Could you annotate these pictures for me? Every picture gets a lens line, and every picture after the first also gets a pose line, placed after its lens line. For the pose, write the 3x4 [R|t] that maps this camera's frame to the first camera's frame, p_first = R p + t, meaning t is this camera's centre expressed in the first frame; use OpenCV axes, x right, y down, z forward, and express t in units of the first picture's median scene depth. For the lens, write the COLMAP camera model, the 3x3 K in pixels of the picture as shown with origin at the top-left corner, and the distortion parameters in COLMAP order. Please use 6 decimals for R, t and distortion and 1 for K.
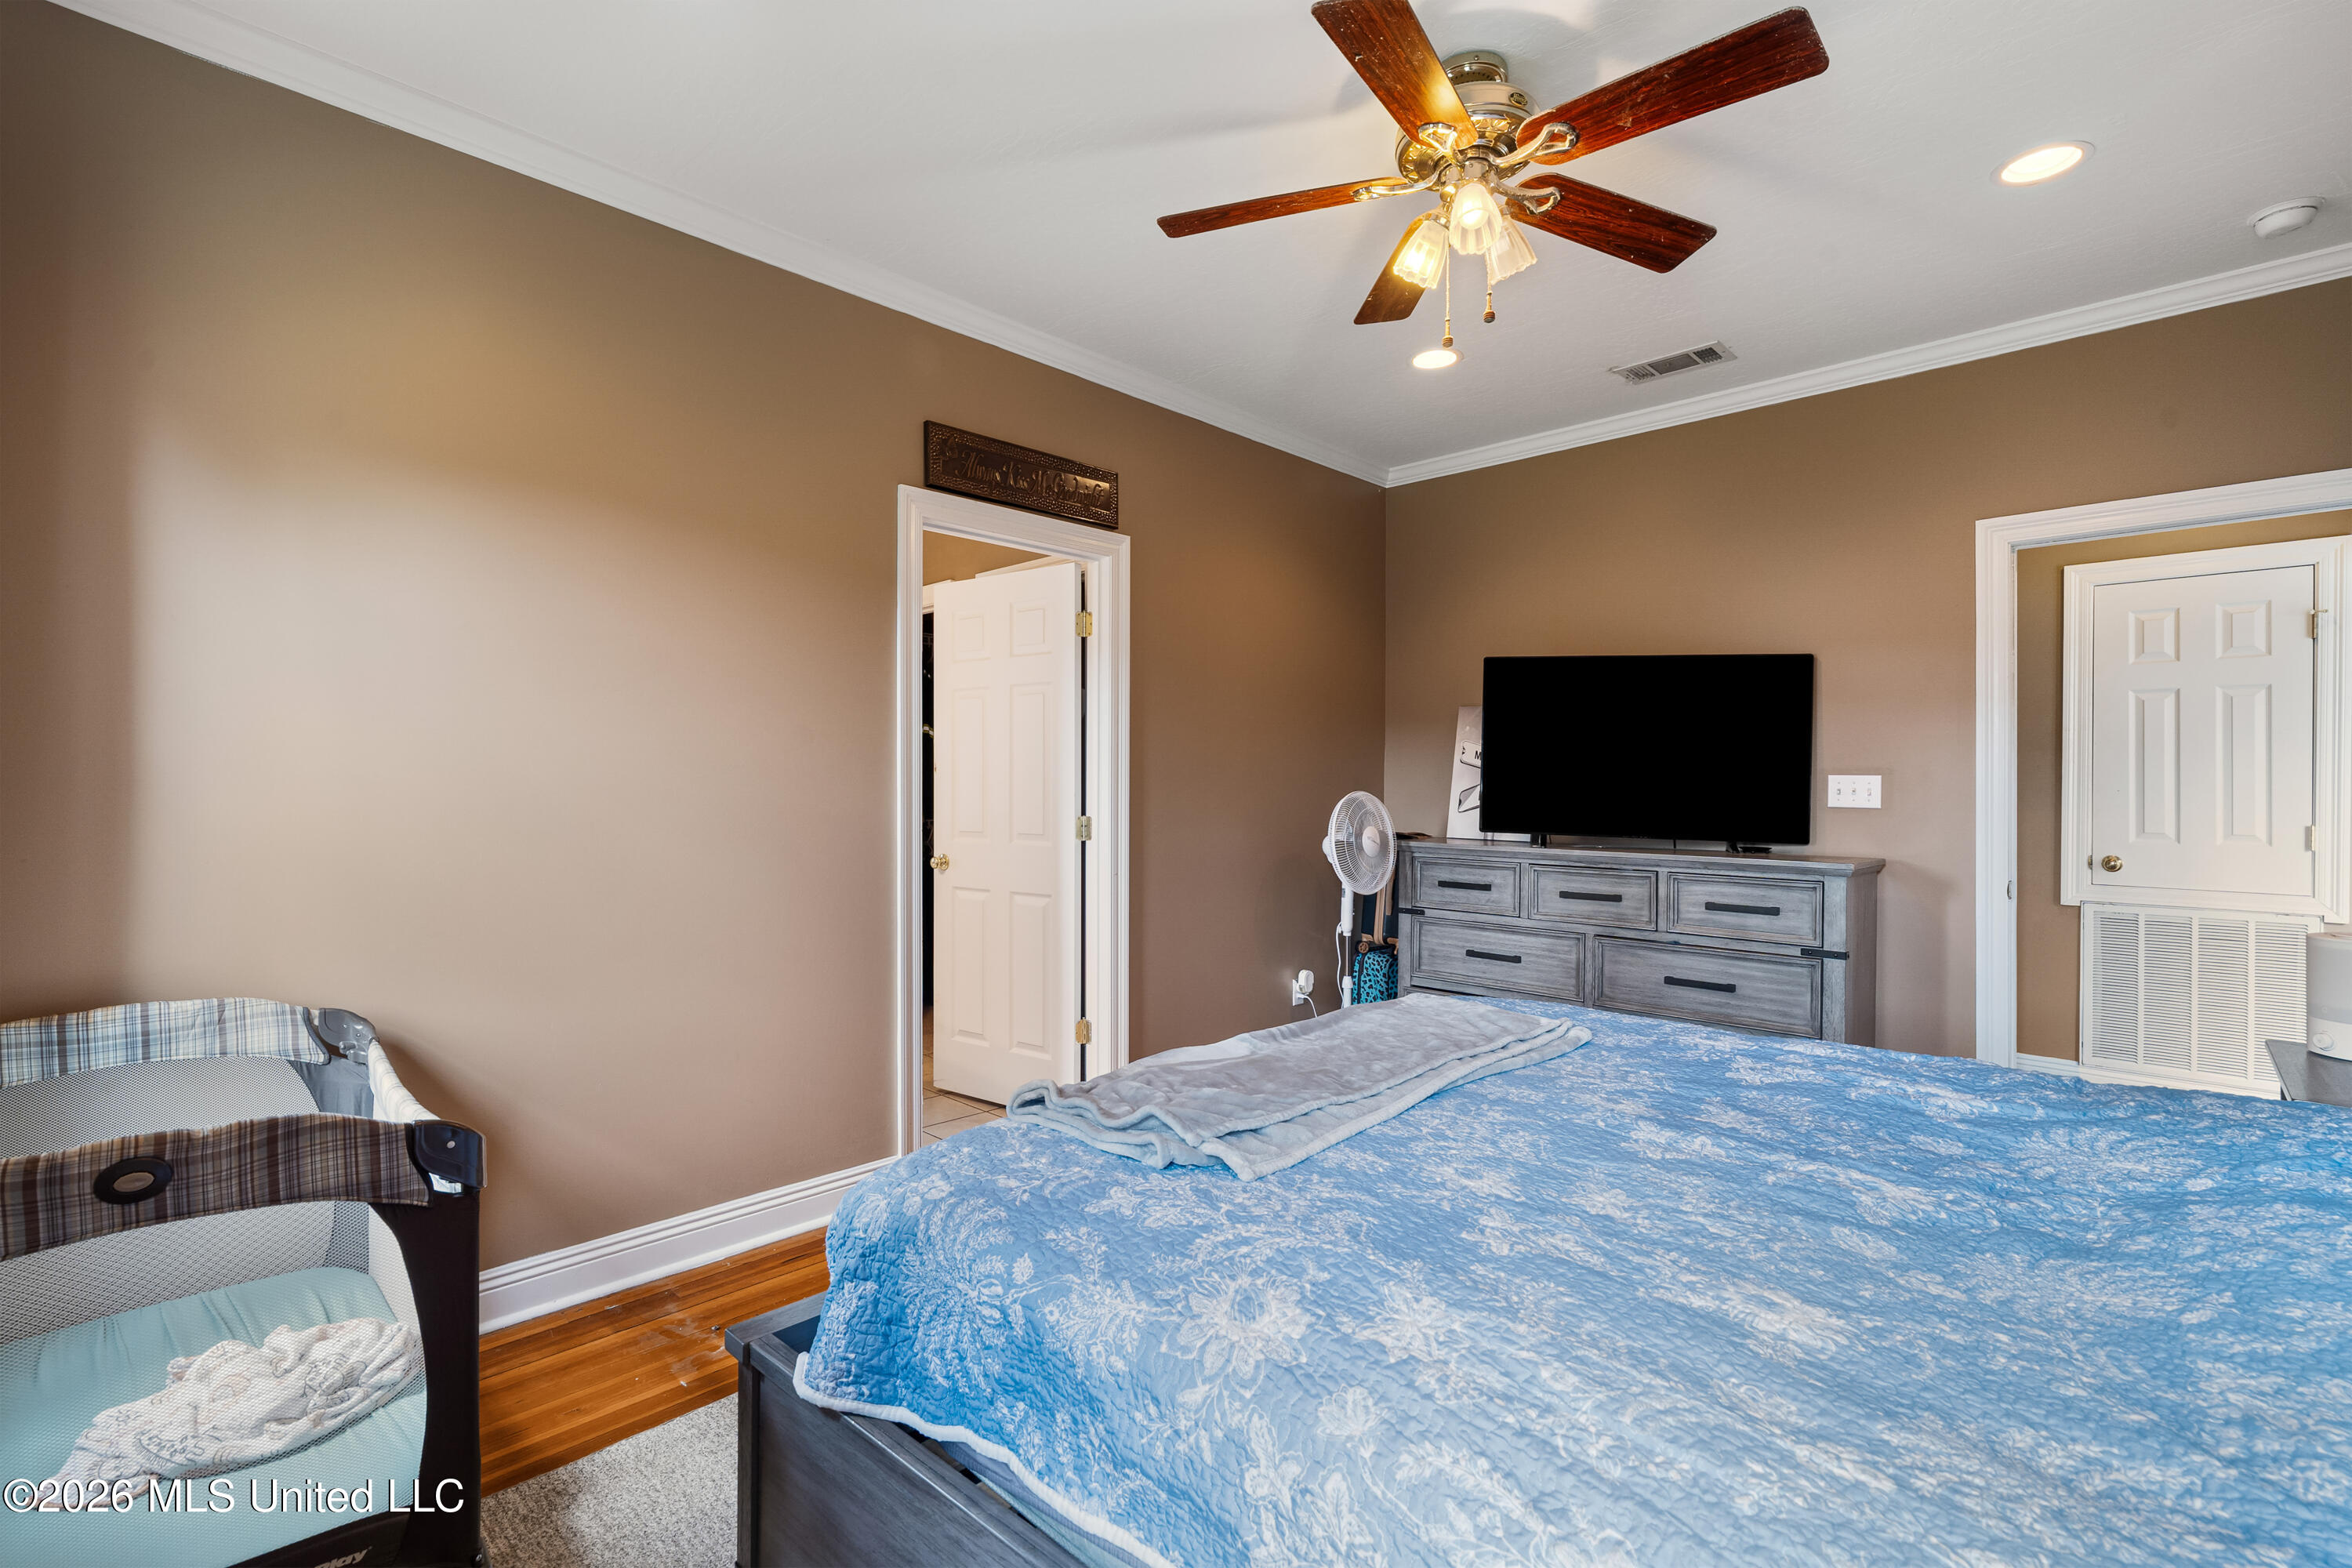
lens RADIAL K [[1067.3, 0, 1185.5], [0, 1067.3, 781.9], [0, 0, 1]] dist [-0.009659, 0.003960]
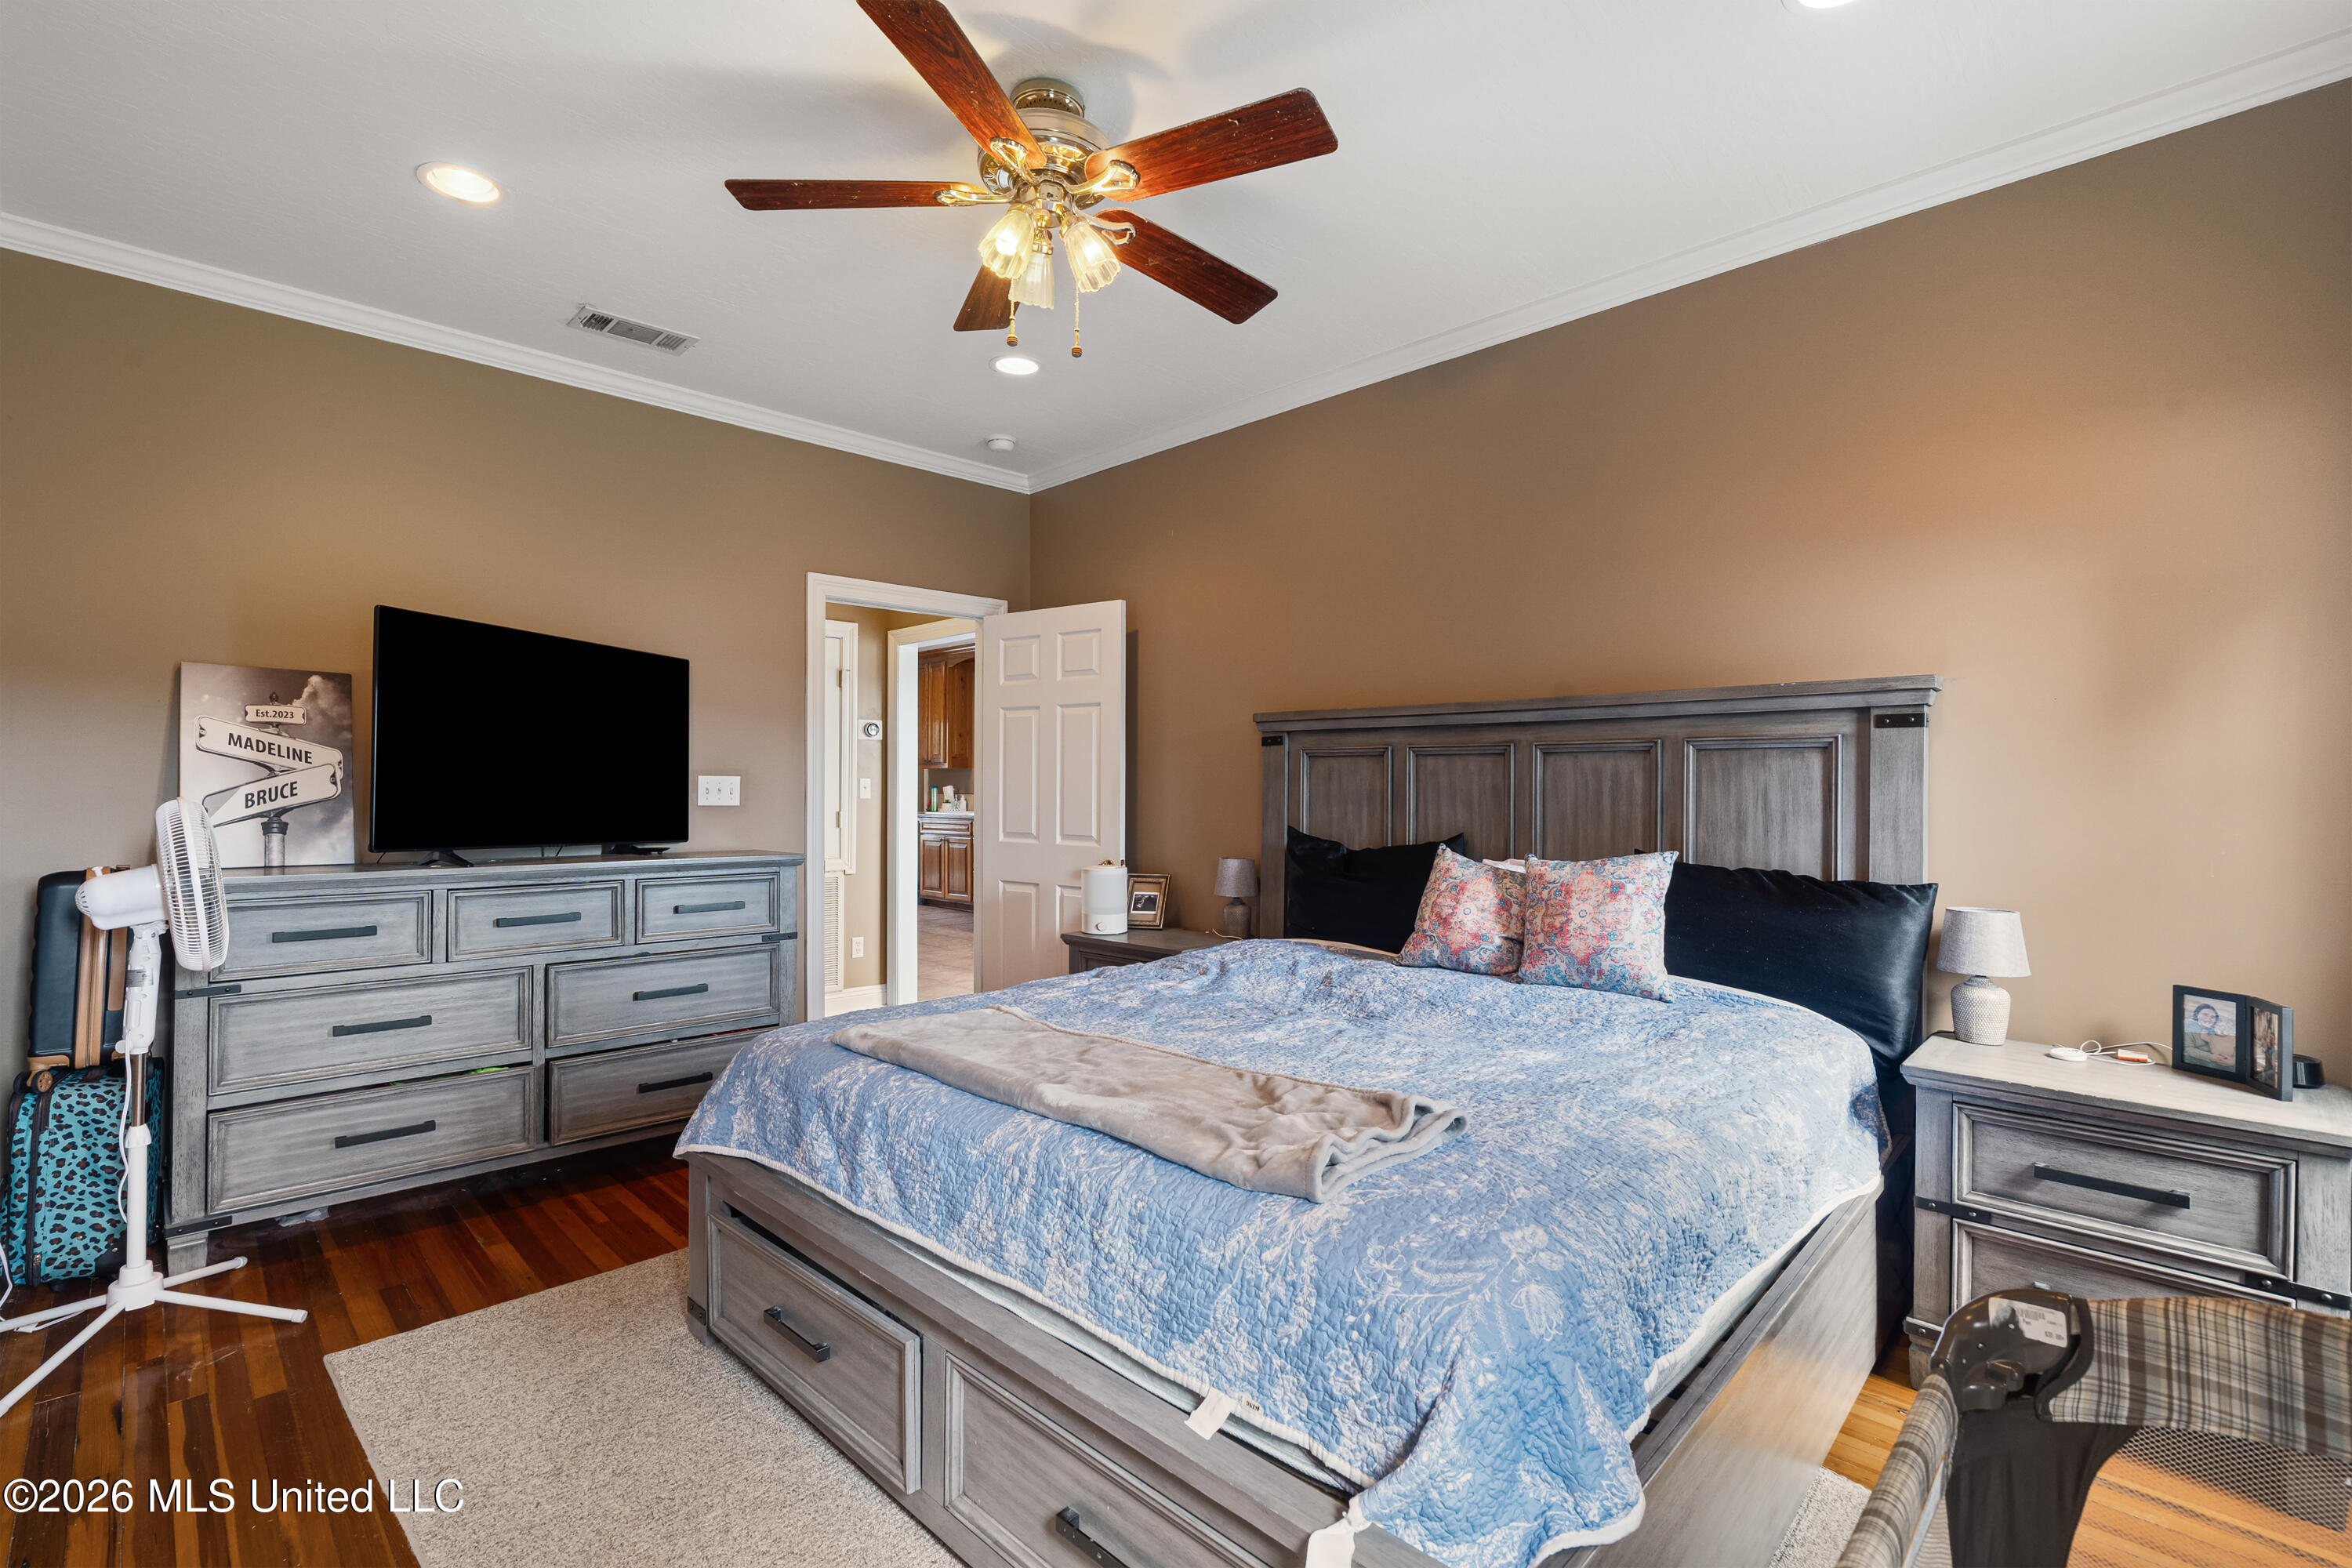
lens RADIAL K [[1067.3, 0, 1166.9], [0, 1067.3, 772.4], [0, 0, 1]] dist [-0.009659, 0.003960]
pose [[0.027042, 0.009733, 0.999587, -0.446617], [-0.003720, 0.999947, -0.009636, -0.001092], [-0.999627, -0.003458, 0.027076, 0.499479]]
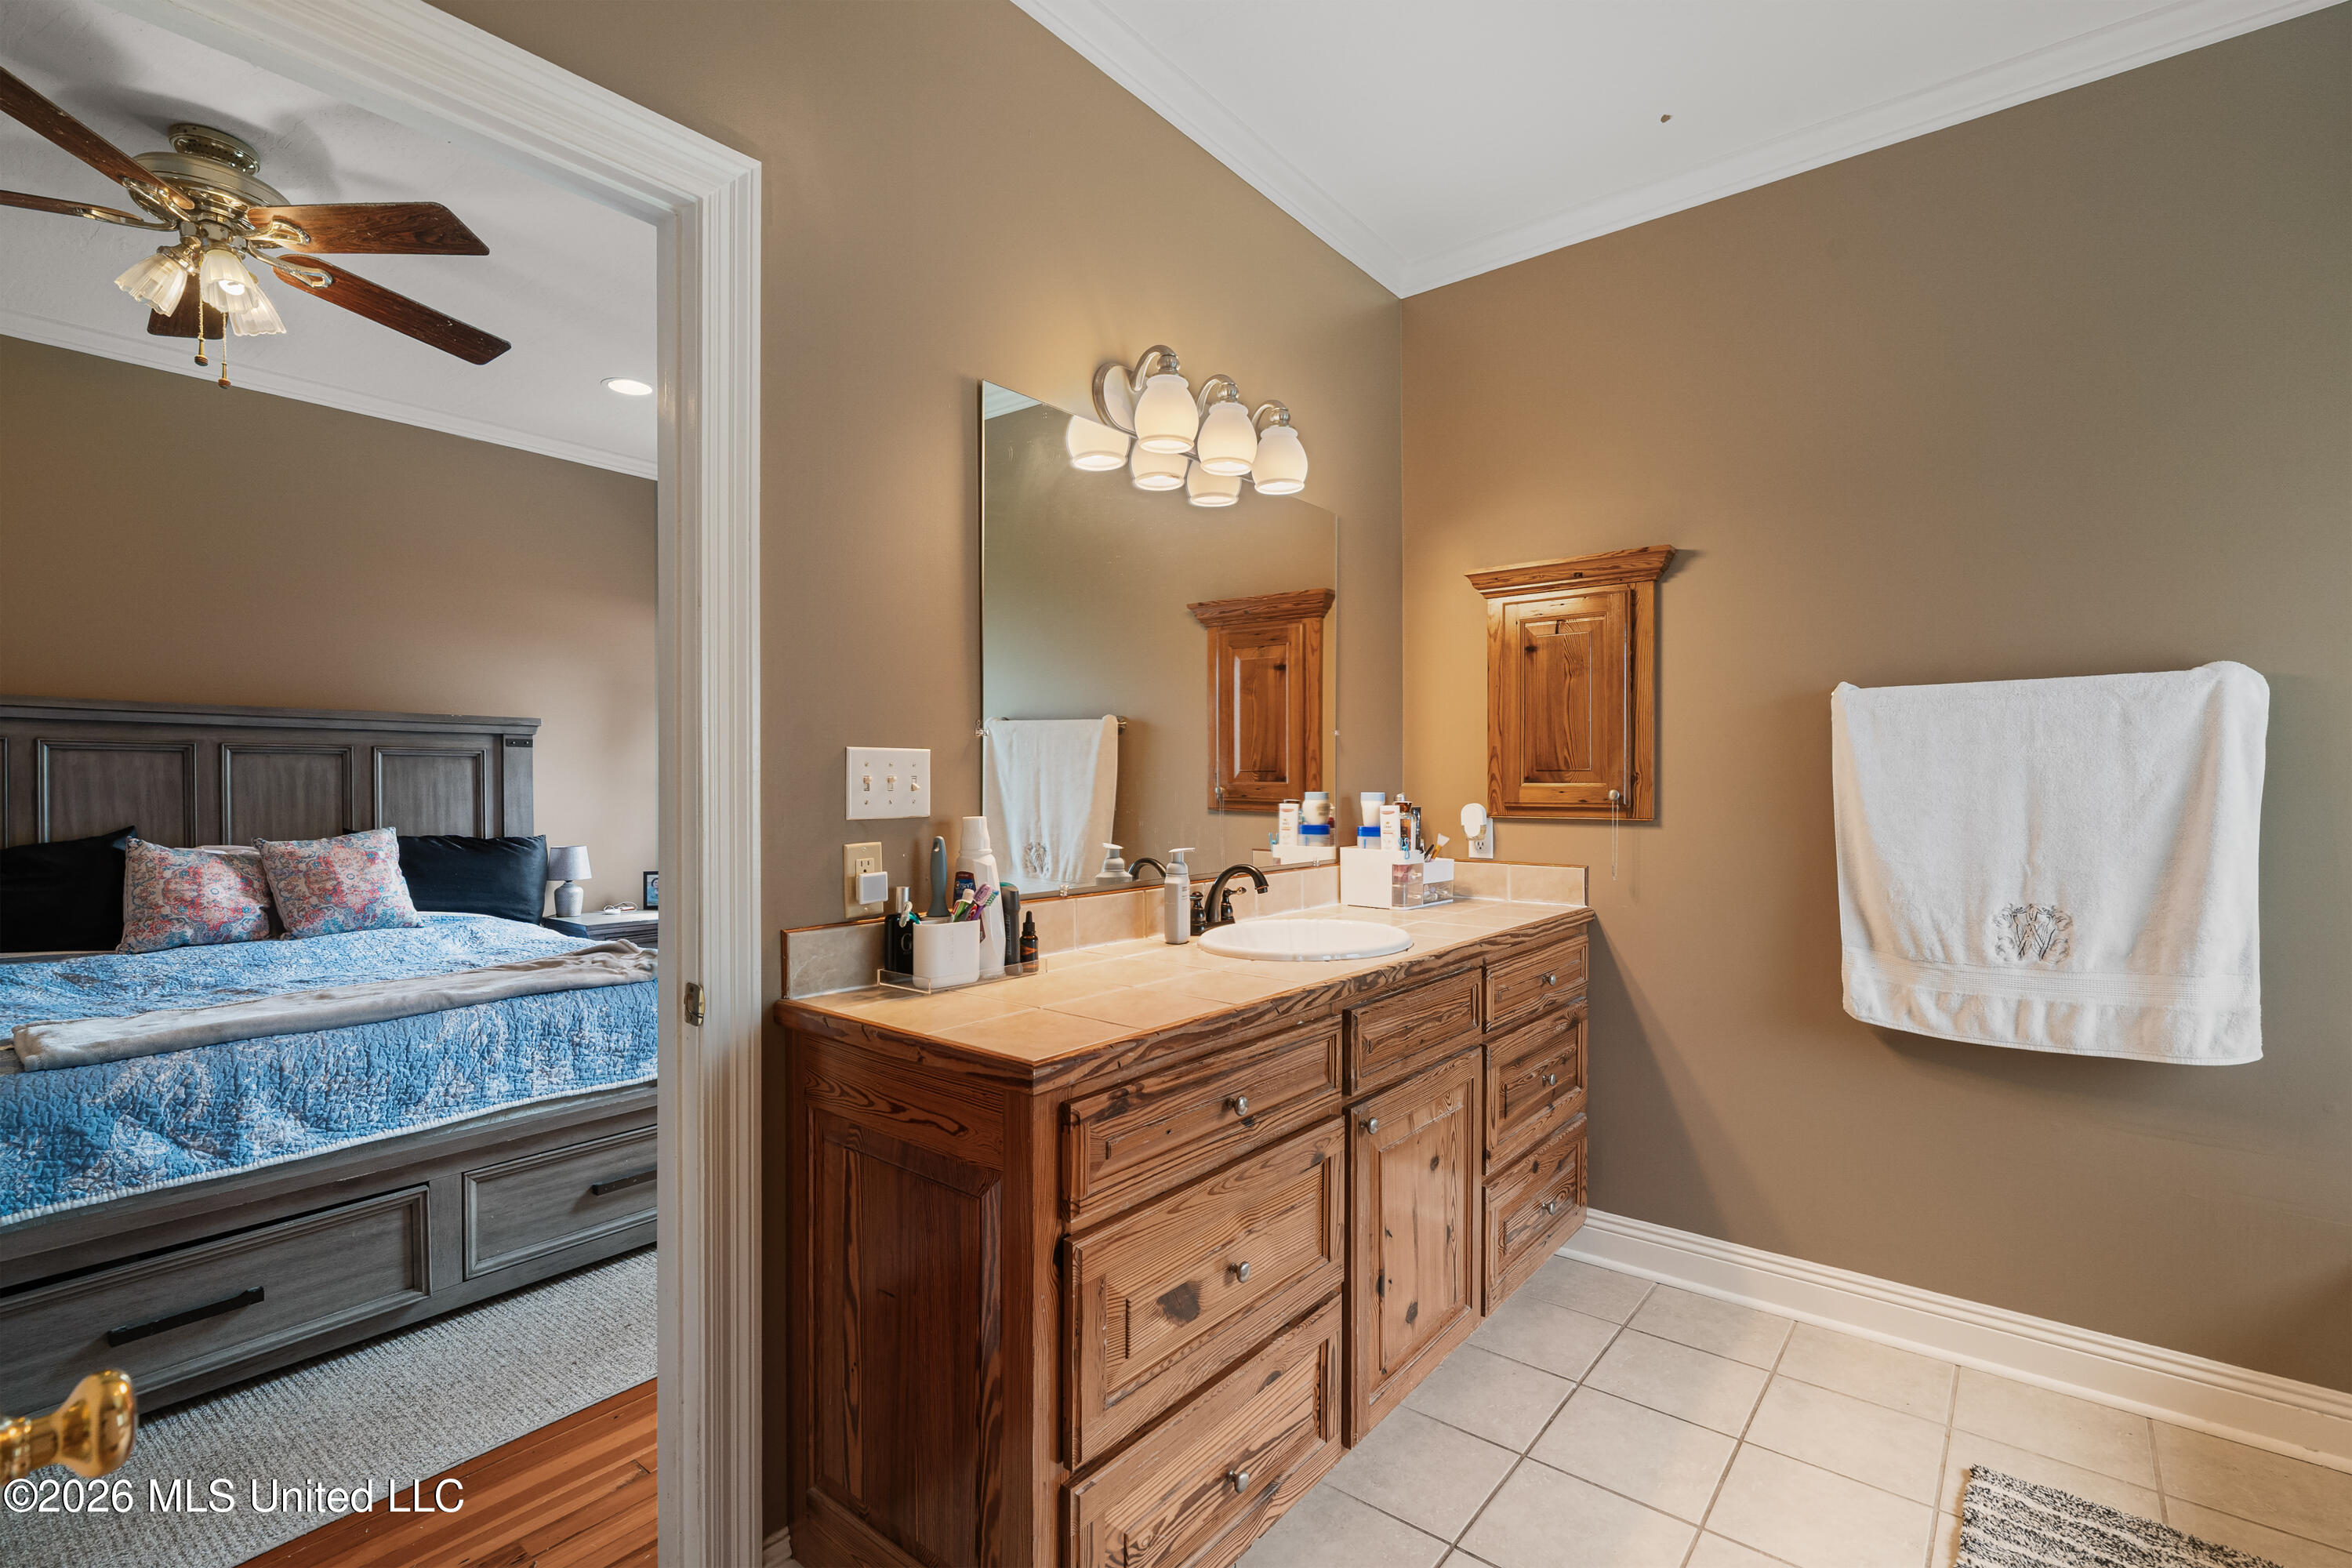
lens RADIAL K [[1067.3, 0, 1179.3], [0, 1067.3, 788.2], [0, 0, 1]] dist [-0.009659, 0.003960]
pose [[-0.995576, -0.000812, -0.093954, -0.366740], [-0.001133, 0.999994, 0.003368, 0.002995], [0.093950, 0.003459, -0.995571, 1.315530]]
